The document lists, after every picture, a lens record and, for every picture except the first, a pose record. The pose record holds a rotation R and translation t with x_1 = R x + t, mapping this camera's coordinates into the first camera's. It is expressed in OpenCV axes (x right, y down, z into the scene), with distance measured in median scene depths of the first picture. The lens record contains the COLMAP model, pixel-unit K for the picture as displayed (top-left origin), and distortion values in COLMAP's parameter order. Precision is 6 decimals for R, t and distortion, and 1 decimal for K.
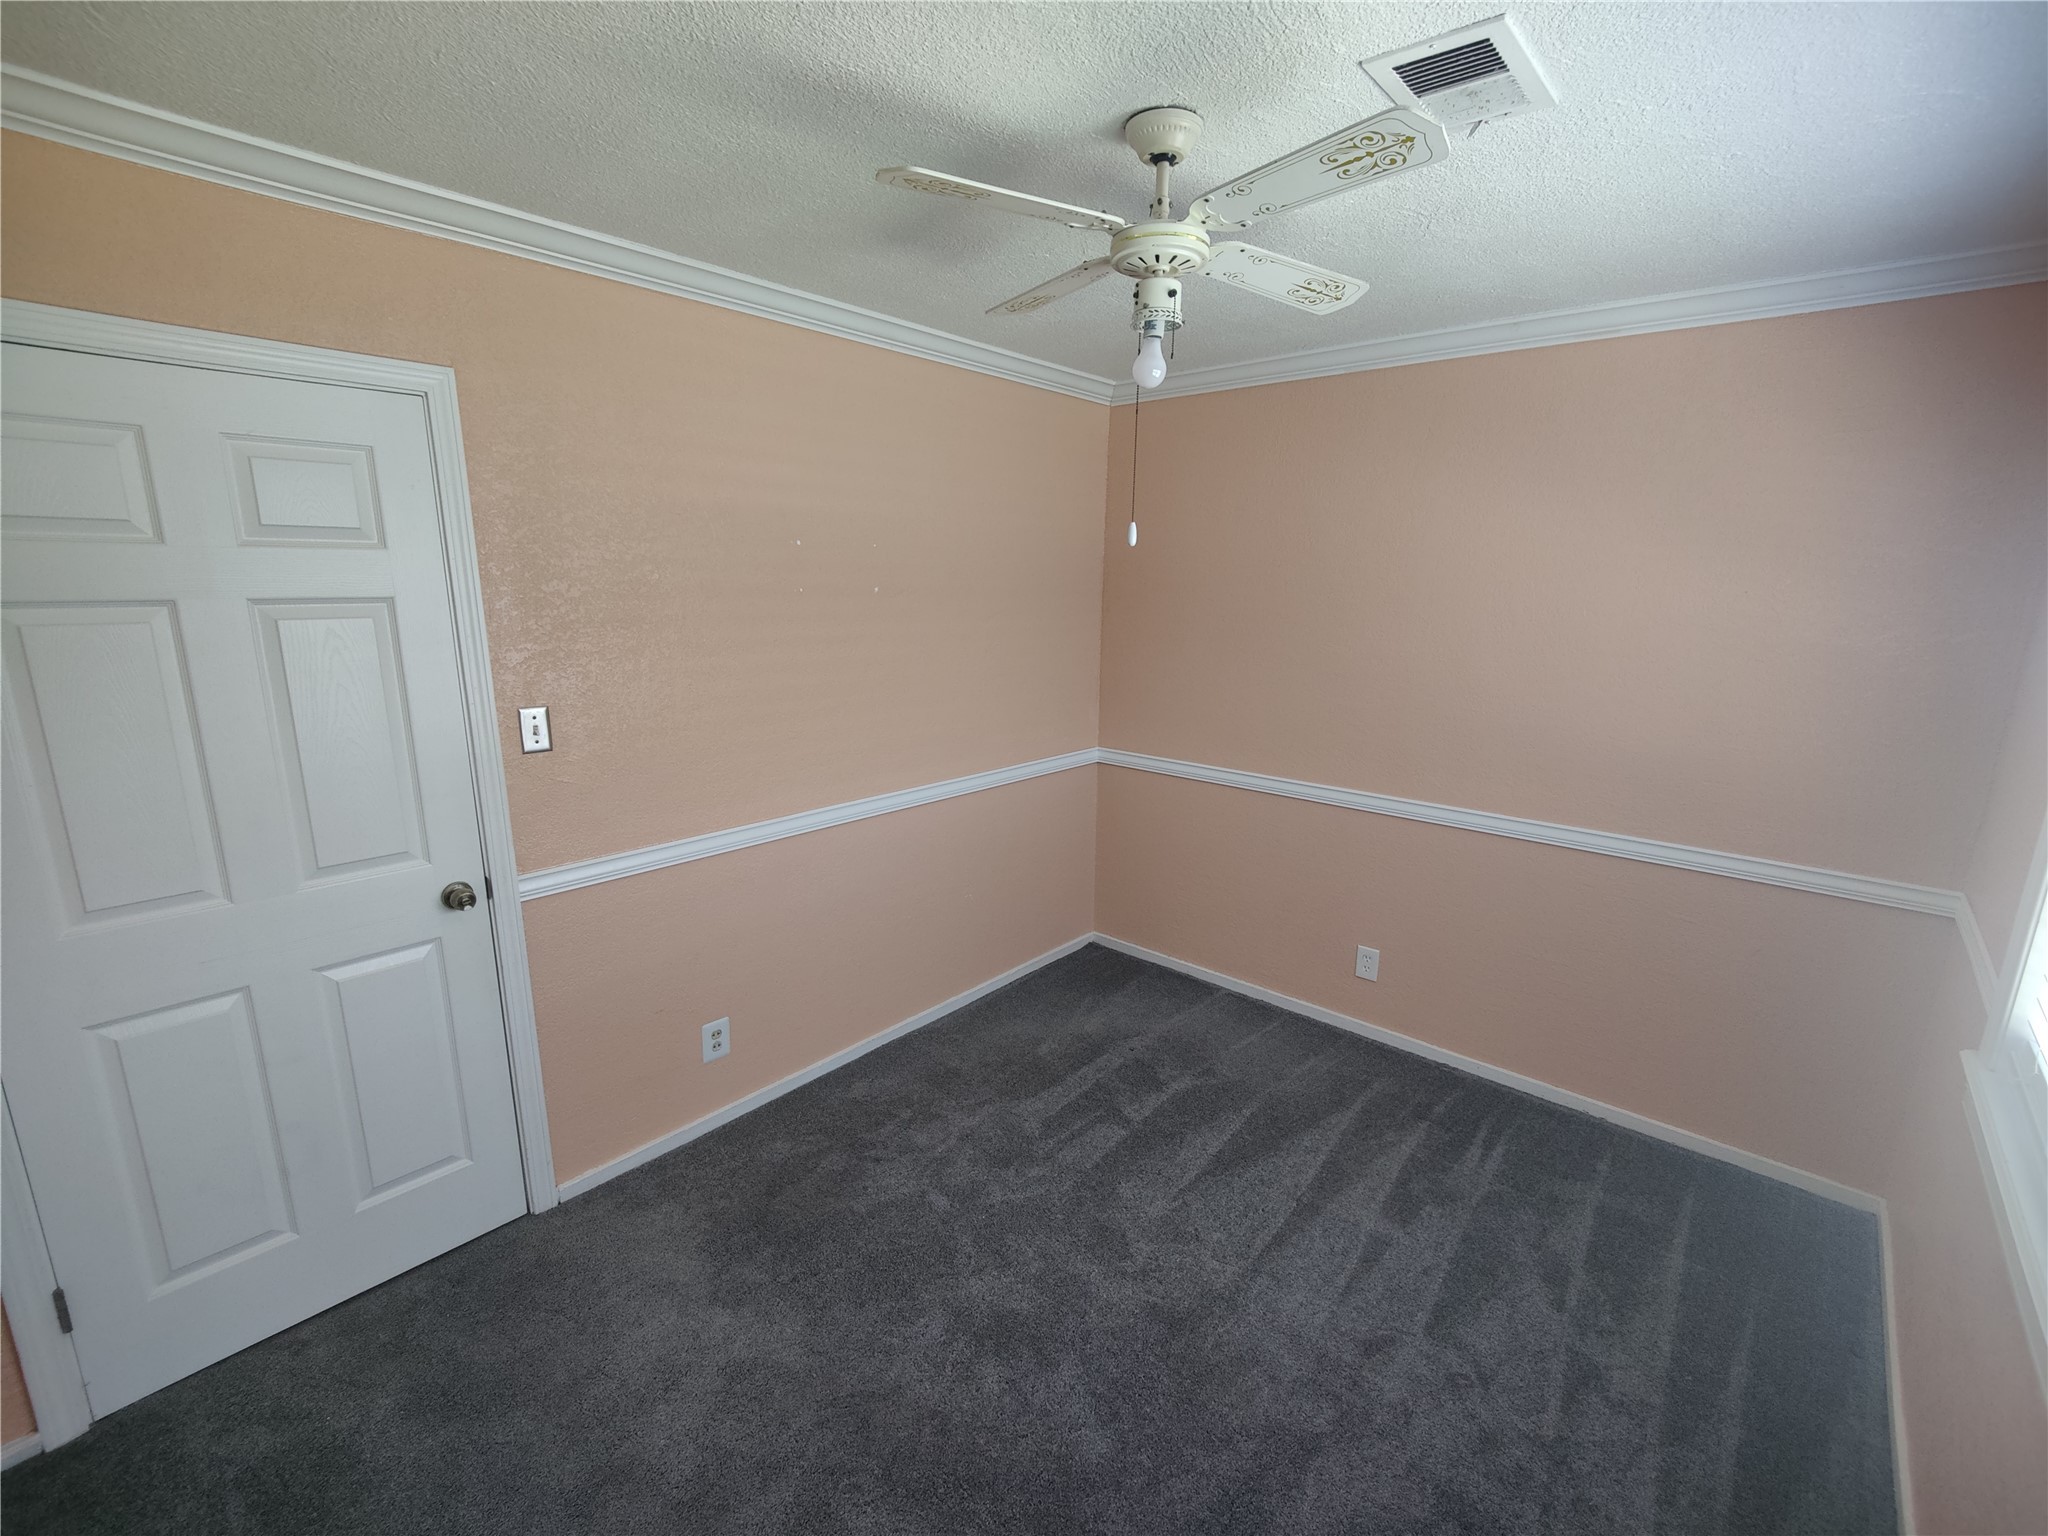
lens RADIAL K [[884.4, 0, 1038.8], [0, 884.4, 775.7], [0, 0, 1]] dist [0.001102, -0.000651]
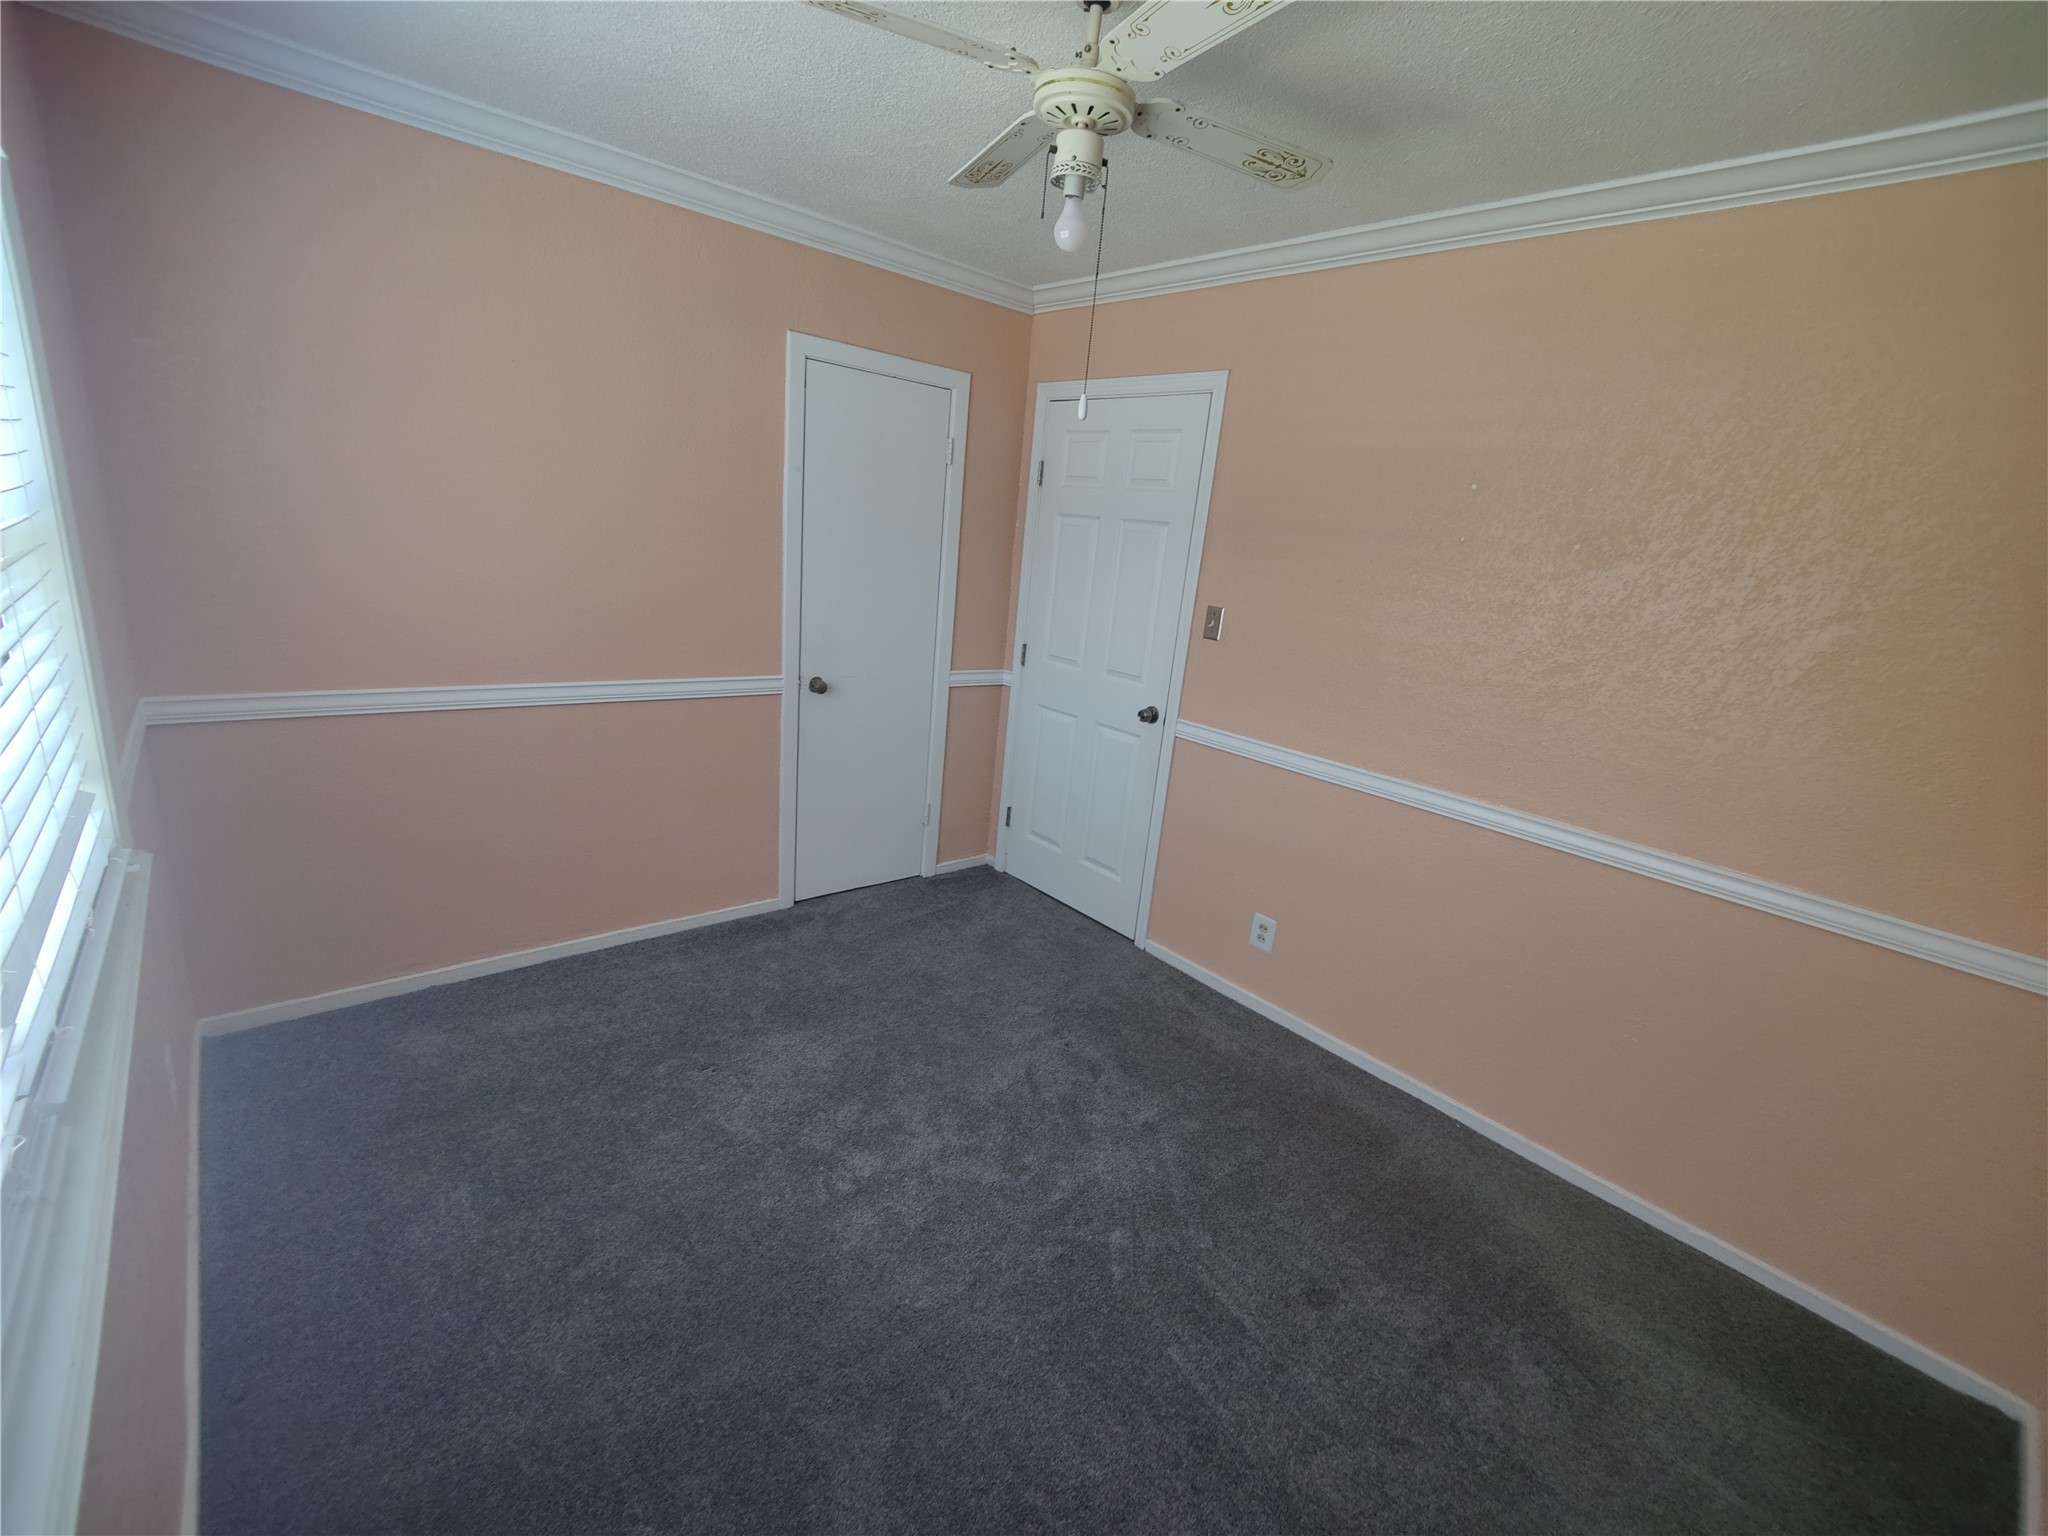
lens RADIAL K [[884.4, 0, 1038.8], [0, 884.4, 775.7], [0, 0, 1]] dist [0.001102, -0.000651]
pose [[-0.129695, 0.241995, -0.961570, 0.915009], [-0.310027, 0.911243, 0.271145, -0.131743], [0.941840, 0.333279, -0.043159, 0.916049]]
